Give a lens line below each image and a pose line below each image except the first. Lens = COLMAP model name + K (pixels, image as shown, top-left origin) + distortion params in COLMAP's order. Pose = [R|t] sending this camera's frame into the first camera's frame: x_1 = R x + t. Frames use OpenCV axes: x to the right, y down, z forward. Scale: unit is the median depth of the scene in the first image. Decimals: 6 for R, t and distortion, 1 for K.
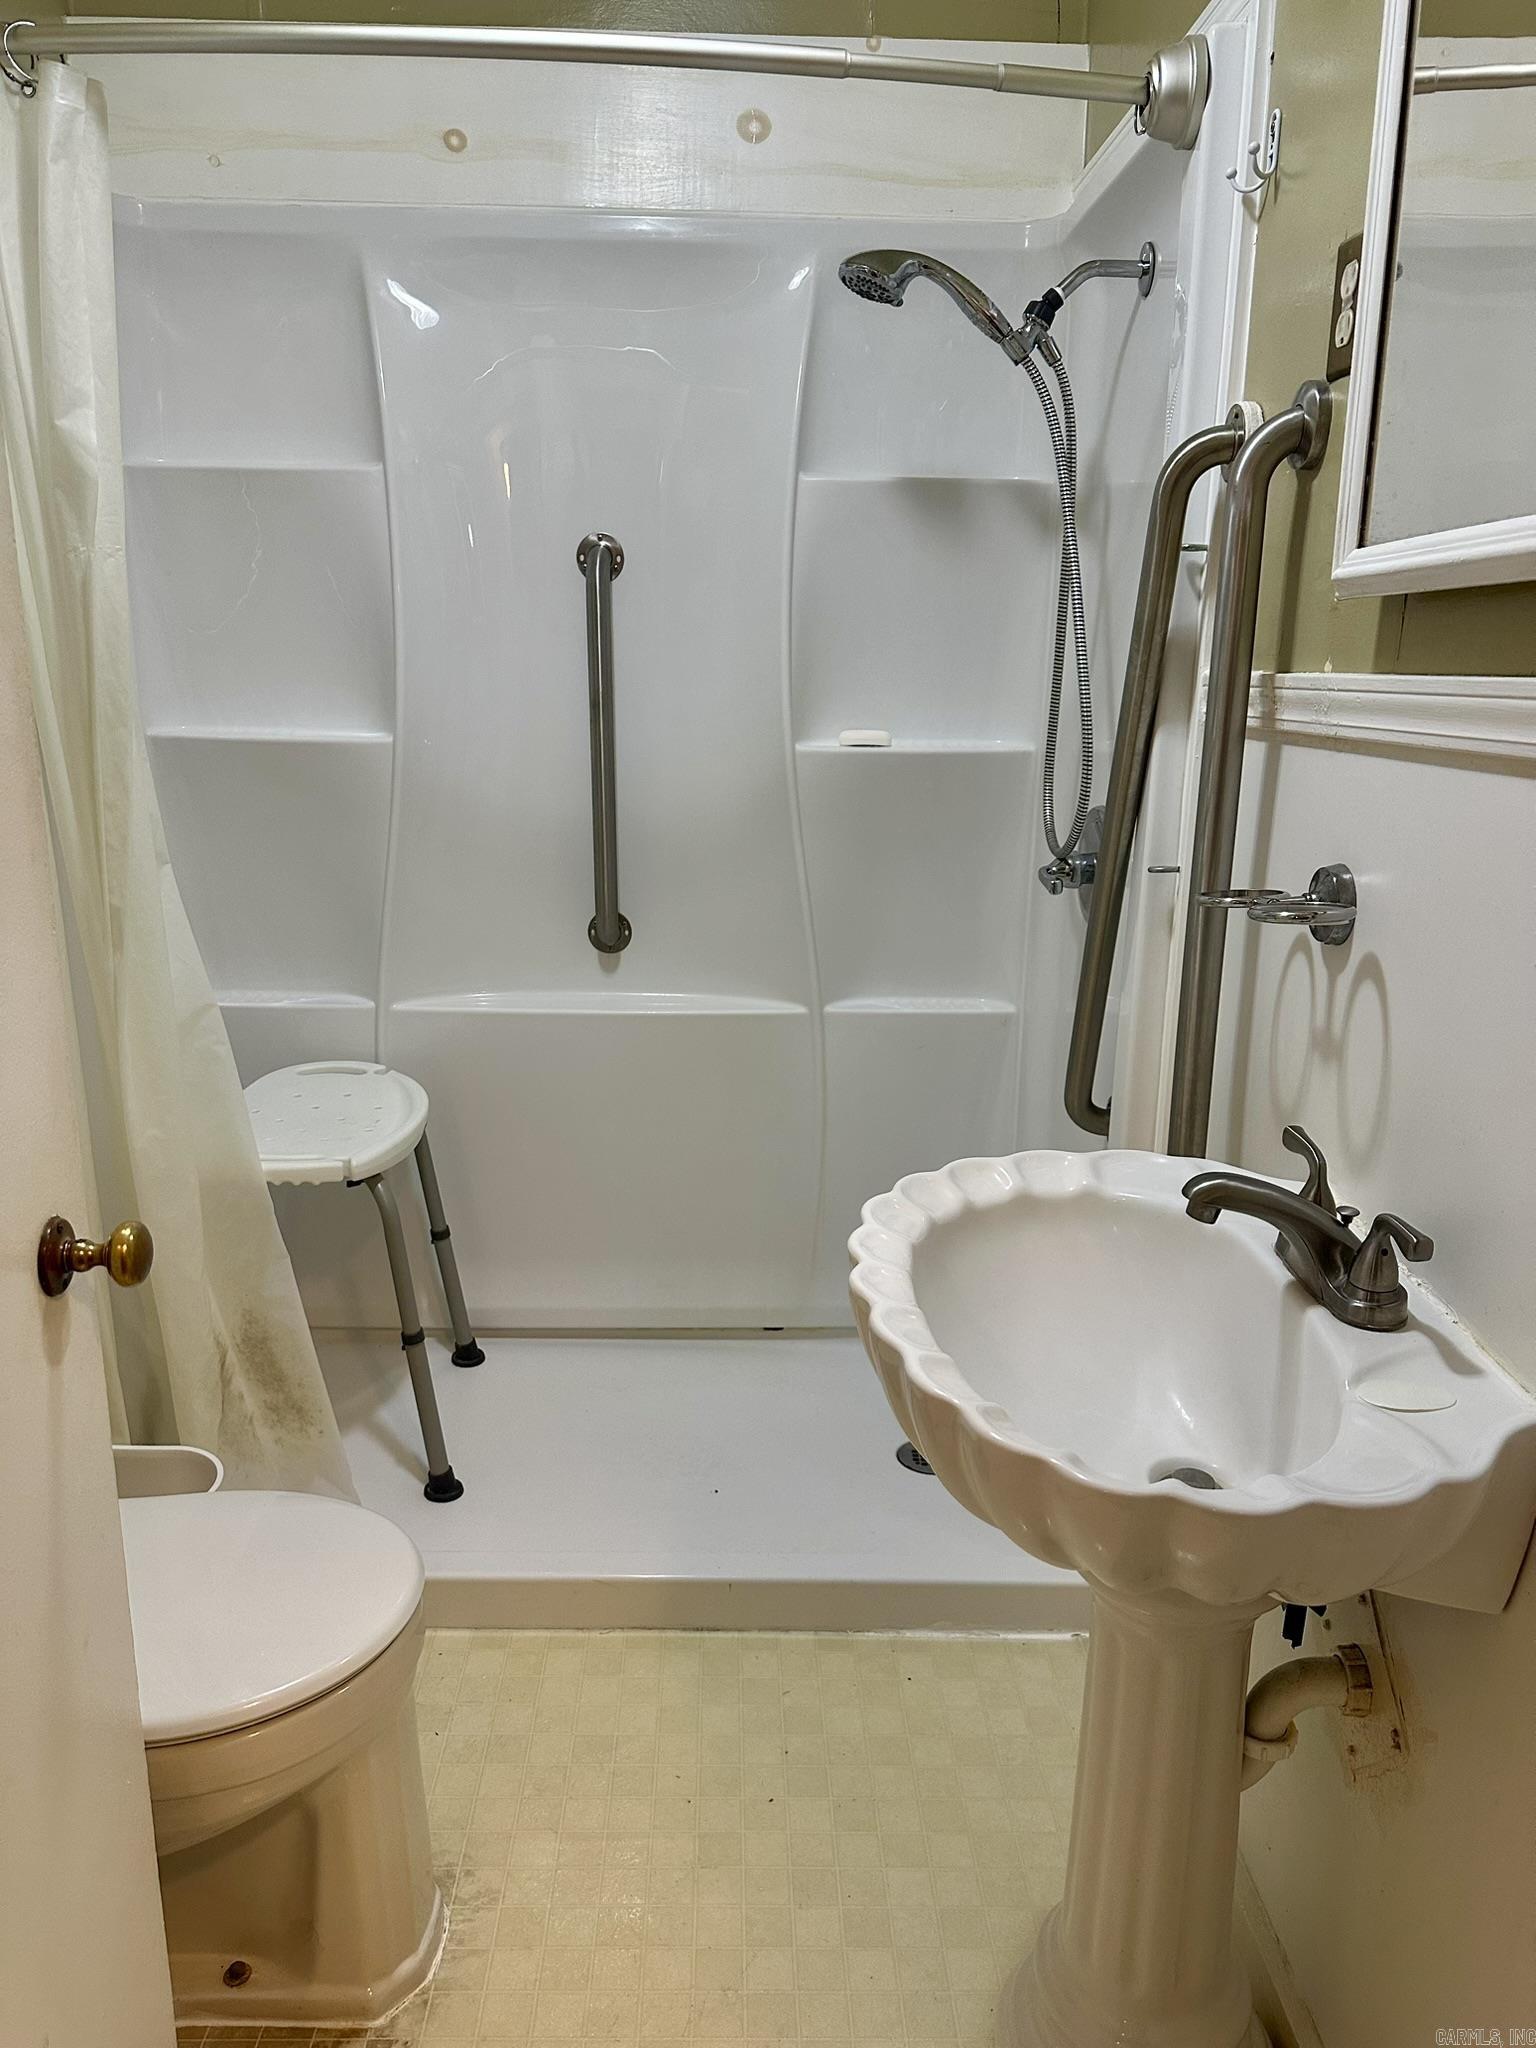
lens RADIAL K [[1468.3, 0, 701.5], [0, 1468.3, 1013.8], [0, 0, 1]] dist [0.069877, -0.098712]
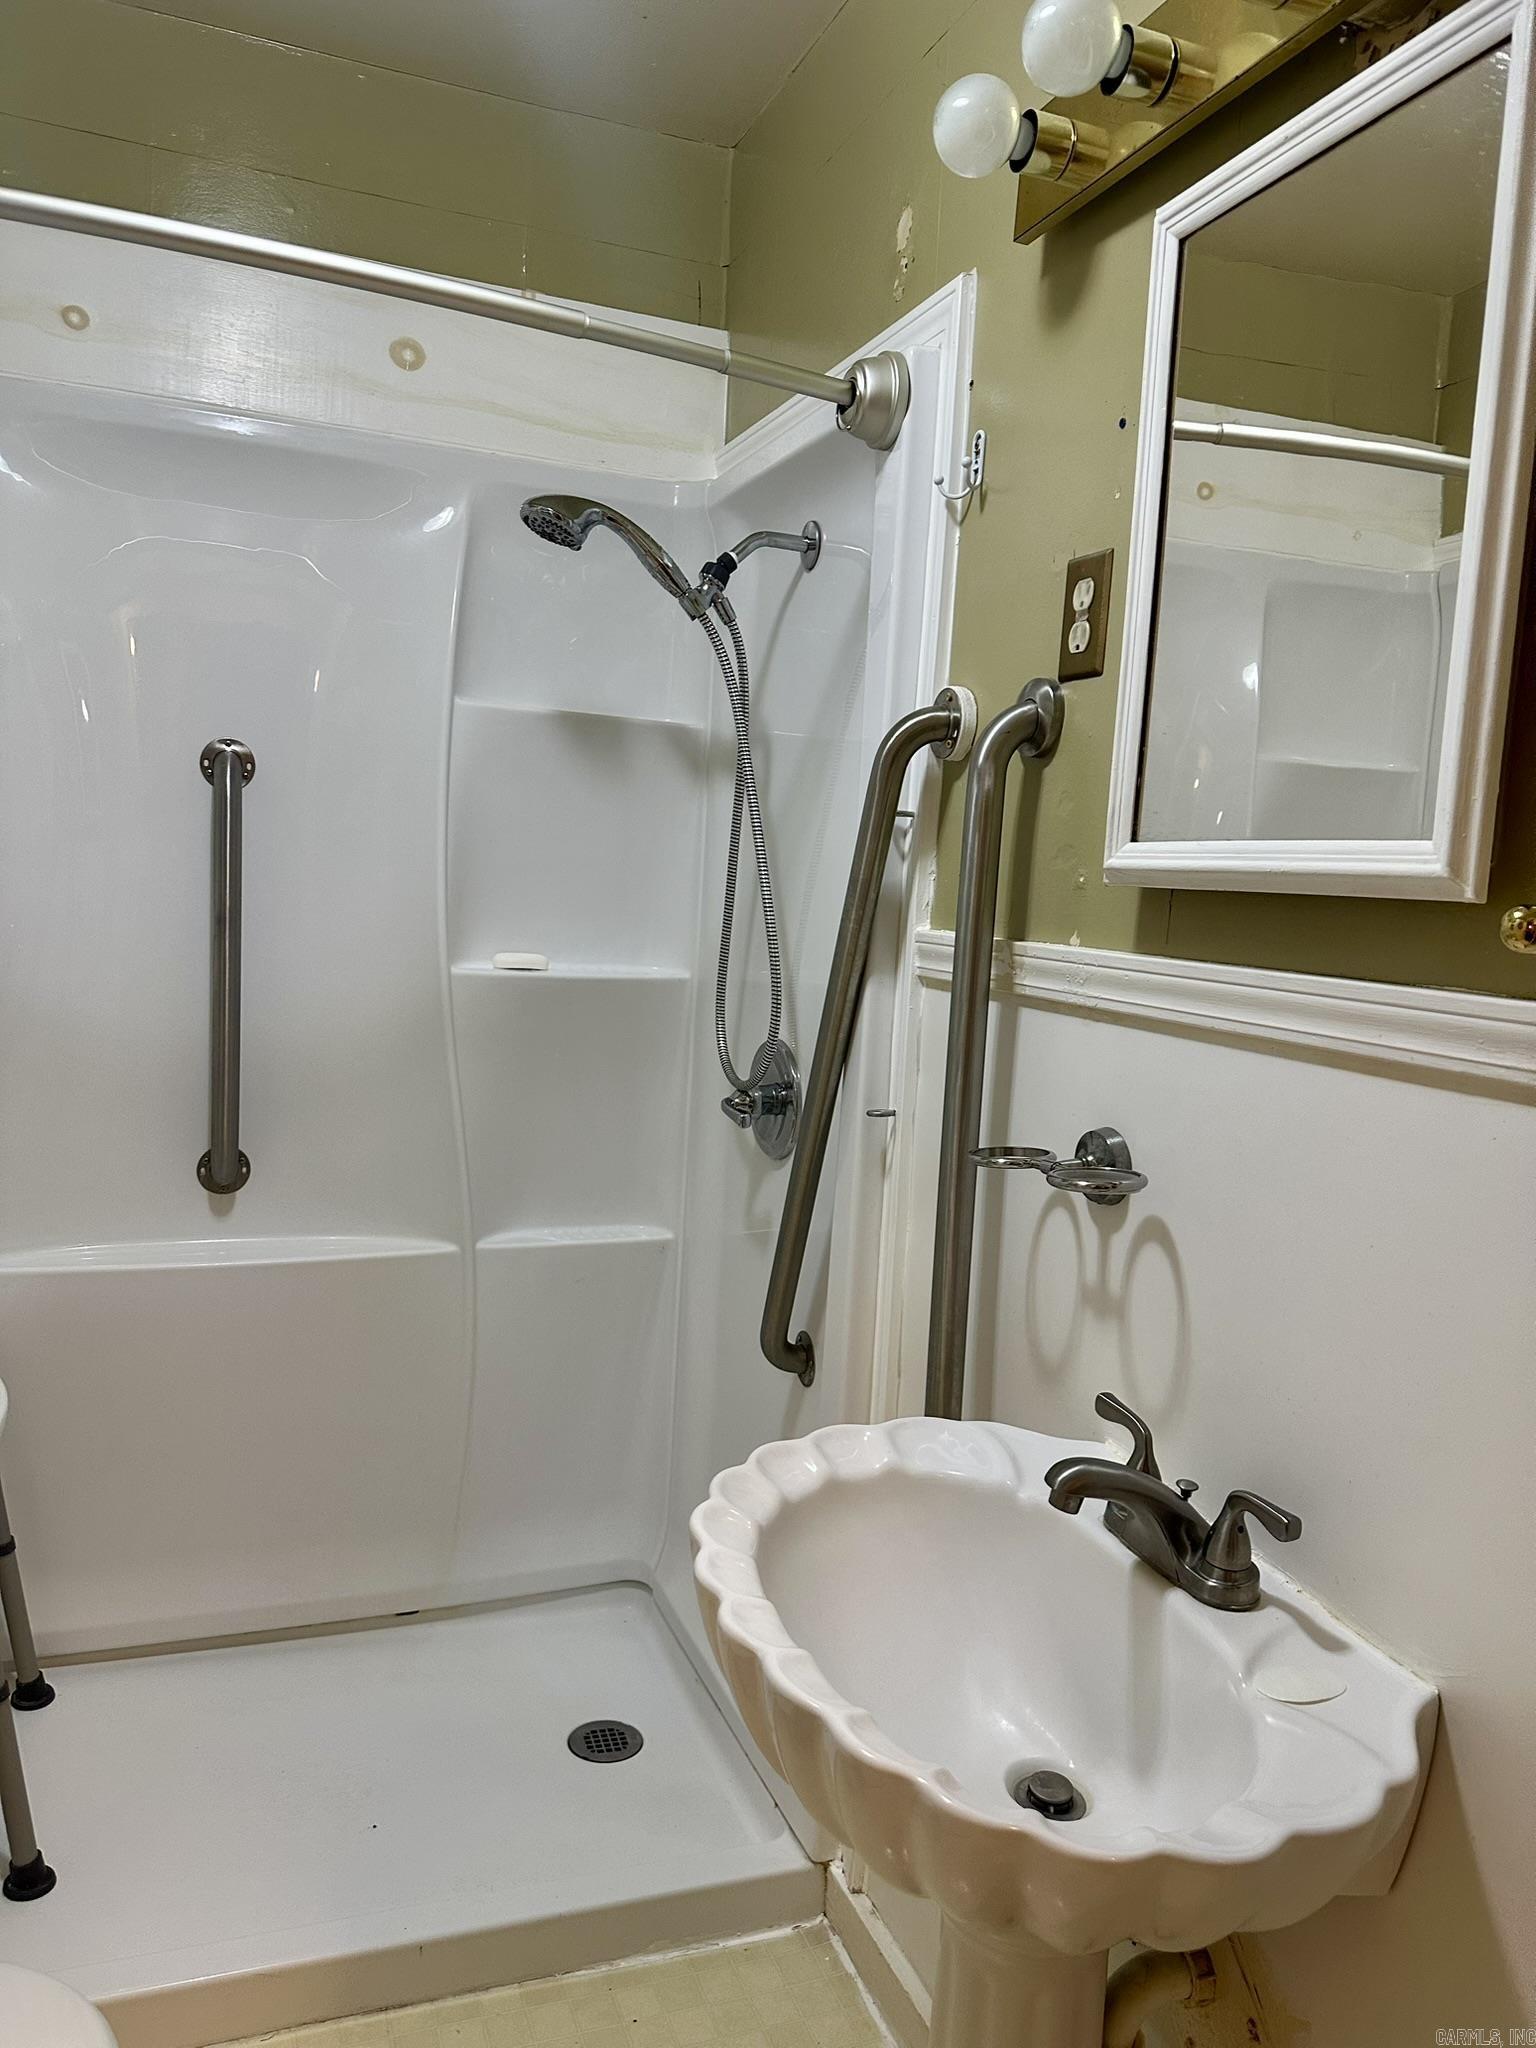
lens RADIAL K [[1489.2, 0, 768.0], [0, 1489.2, 1024.0], [0, 0, 1]] dist [0.071608, -0.086644]
pose [[0.940806, 0.002771, 0.338935, -0.119683], [0.039534, 0.992244, -0.117848, -0.045536], [-0.336633, 0.124272, 0.933400, 0.065216]]
